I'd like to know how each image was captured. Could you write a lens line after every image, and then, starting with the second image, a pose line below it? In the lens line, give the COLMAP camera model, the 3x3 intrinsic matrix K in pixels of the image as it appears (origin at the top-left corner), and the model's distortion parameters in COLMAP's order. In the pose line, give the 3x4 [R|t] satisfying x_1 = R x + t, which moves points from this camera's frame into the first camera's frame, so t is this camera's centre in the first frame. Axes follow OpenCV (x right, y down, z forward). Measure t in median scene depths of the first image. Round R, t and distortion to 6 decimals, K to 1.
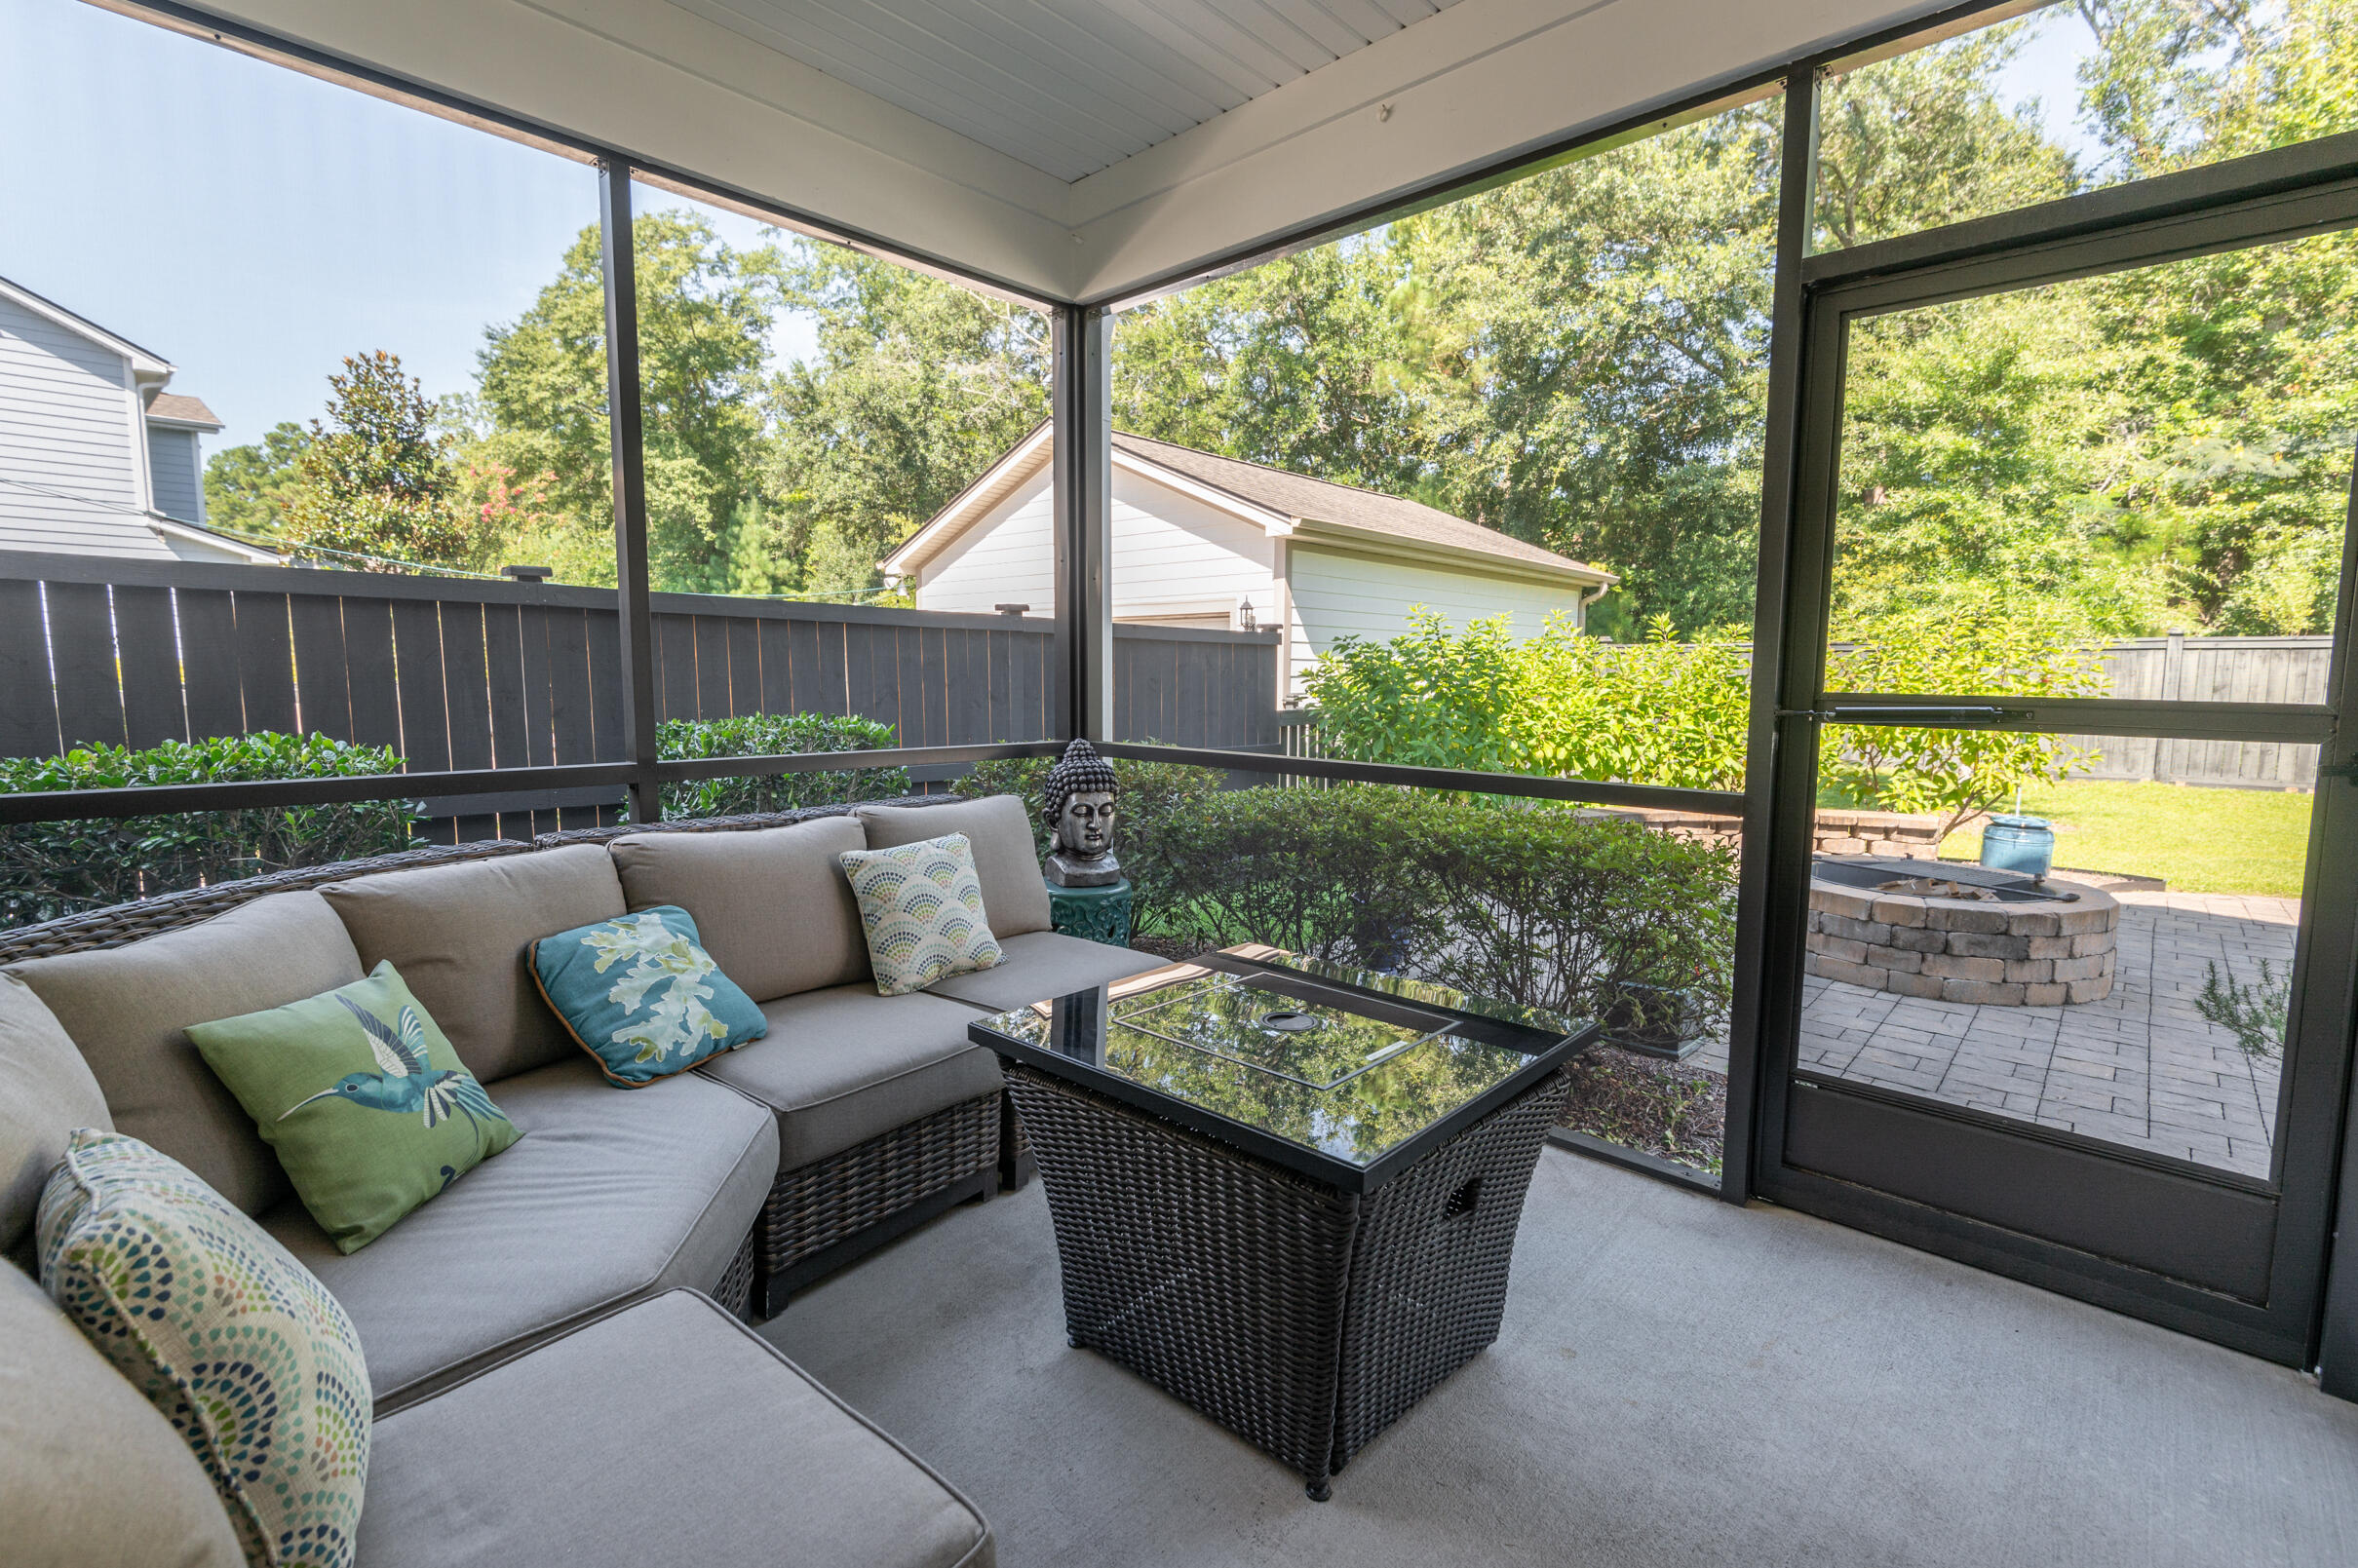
lens RADIAL K [[1062.5, 0, 1179.0], [0, 1062.5, 784.0], [0, 0, 1]] dist [0.000188, -0.001347]
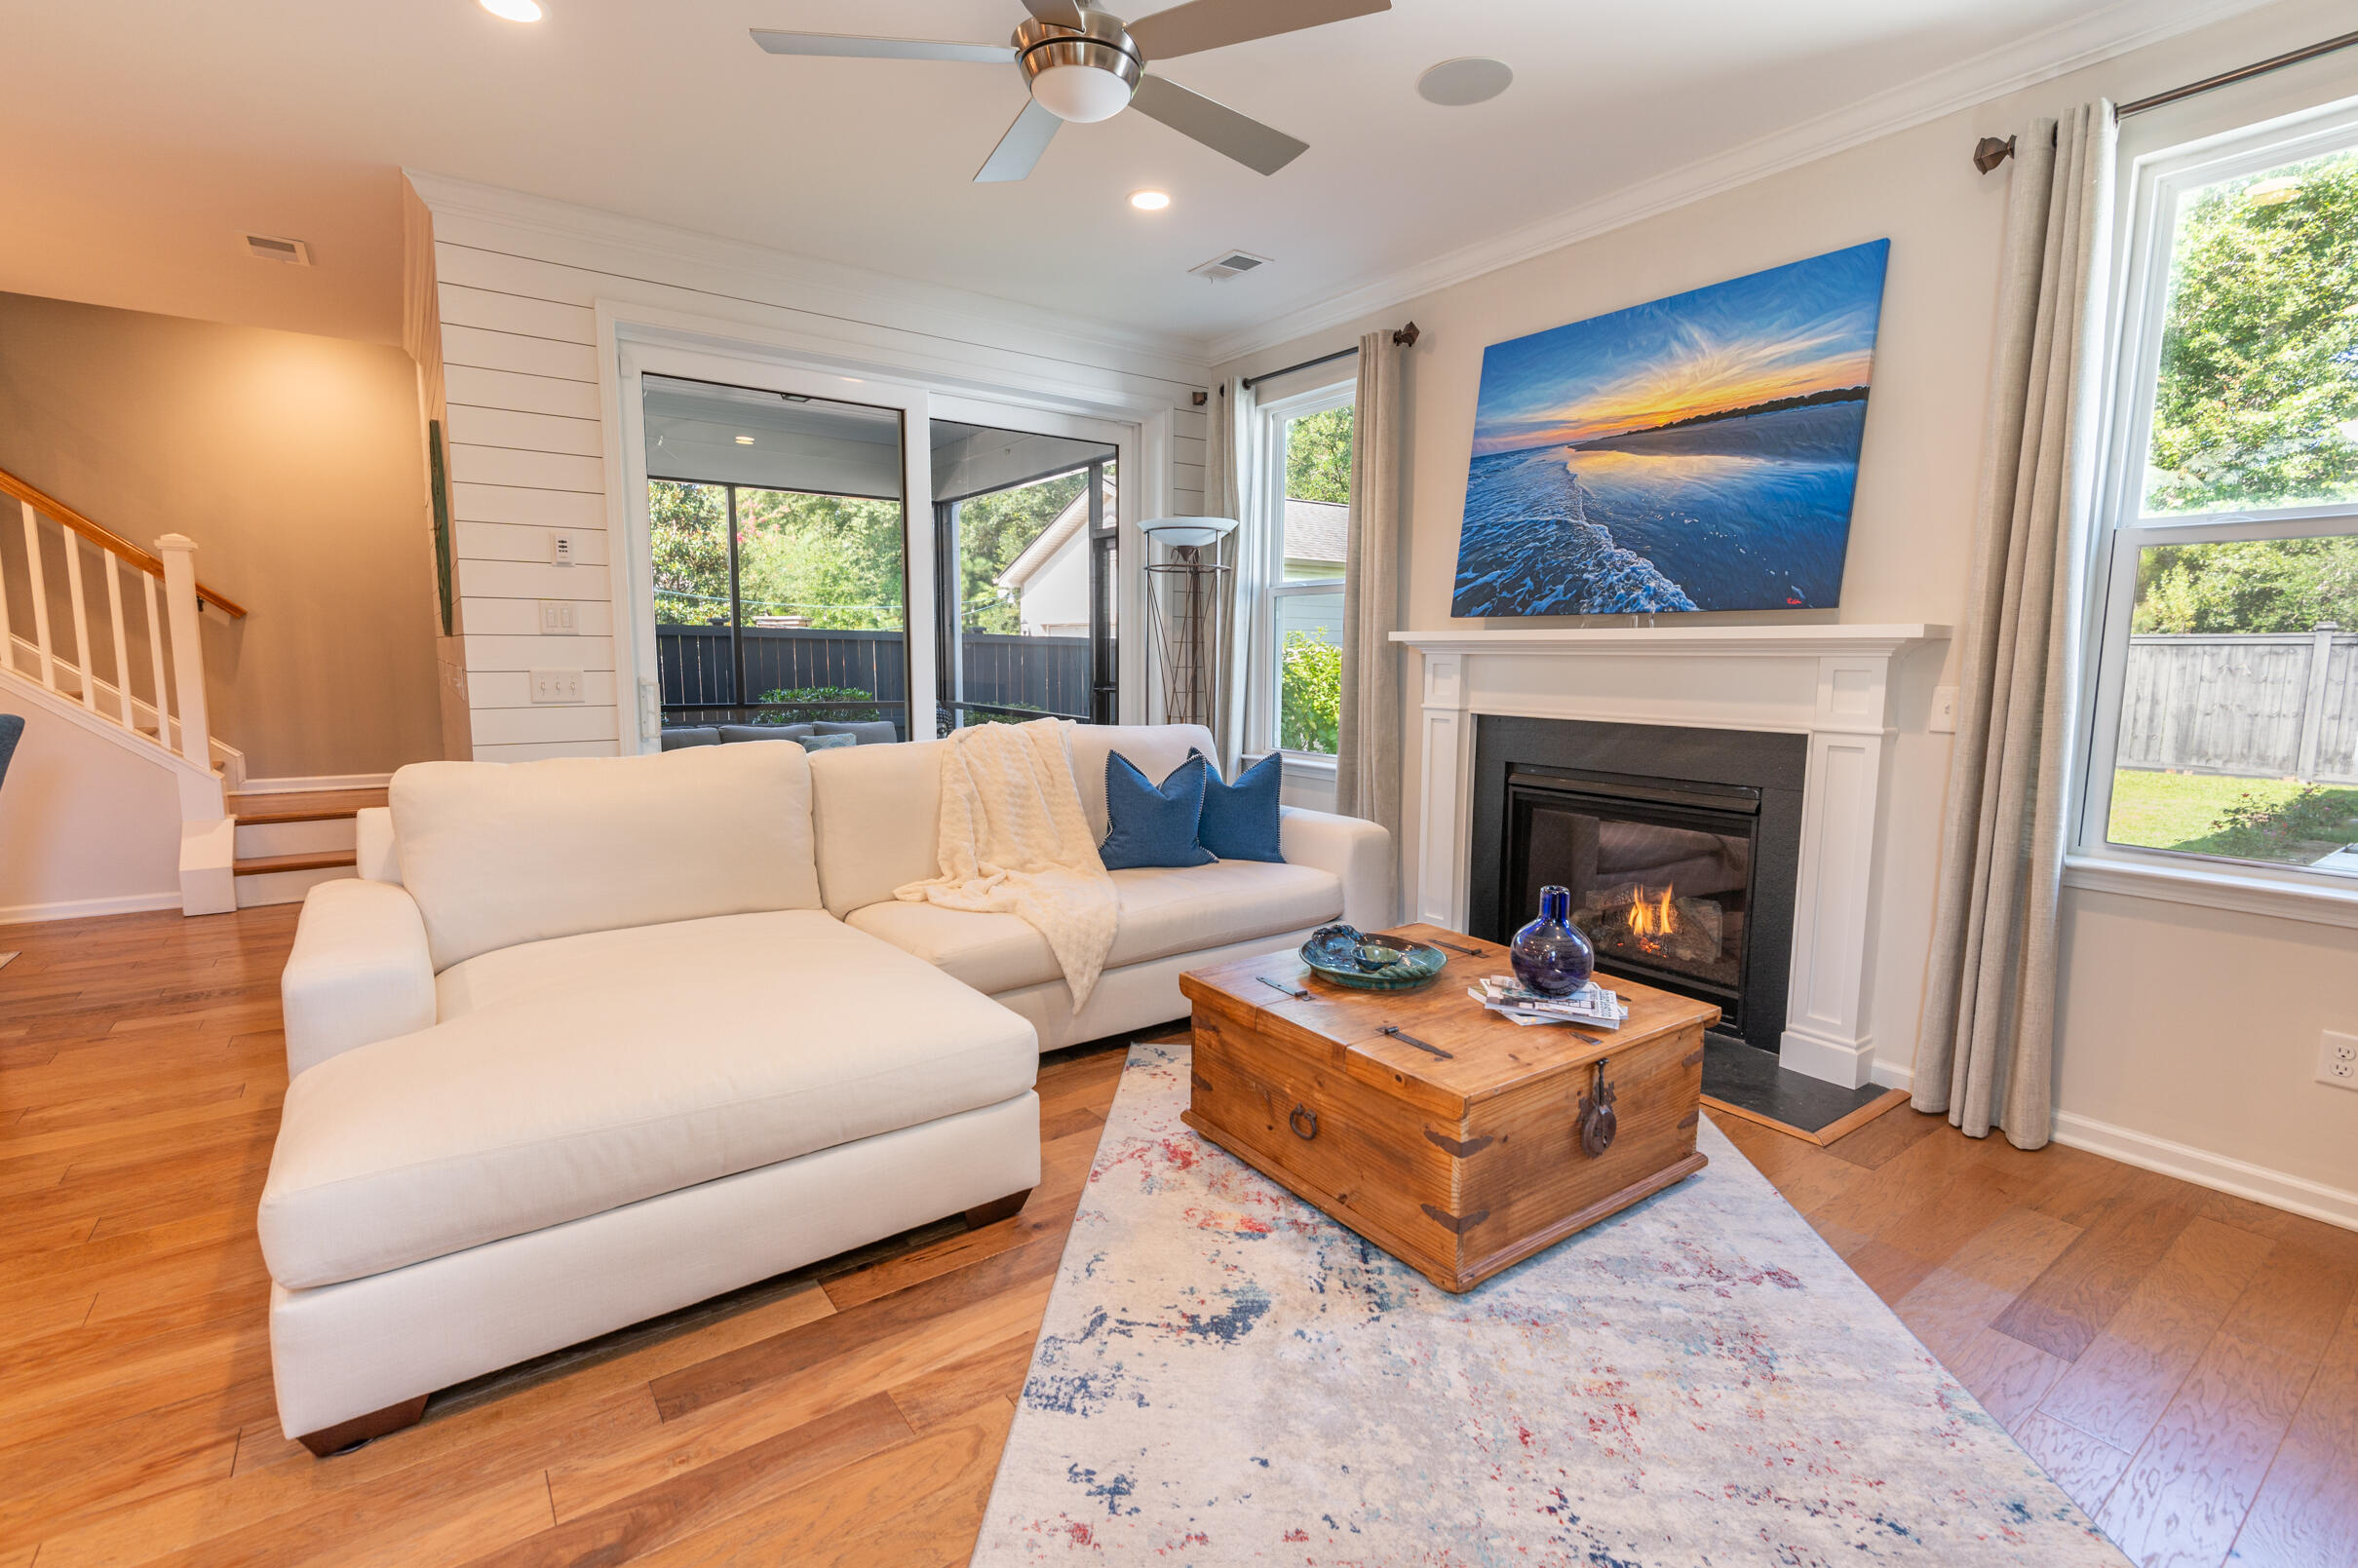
lens RADIAL K [[1062.5, 0, 1179.0], [0, 1062.5, 784.0], [0, 0, 1]] dist [0.000188, -0.001347]
pose [[0.979715, 0.027684, -0.198477, 0.175854], [-0.024255, 0.999512, 0.019691, 0.015835], [0.198925, -0.014478, 0.979908, -0.220871]]
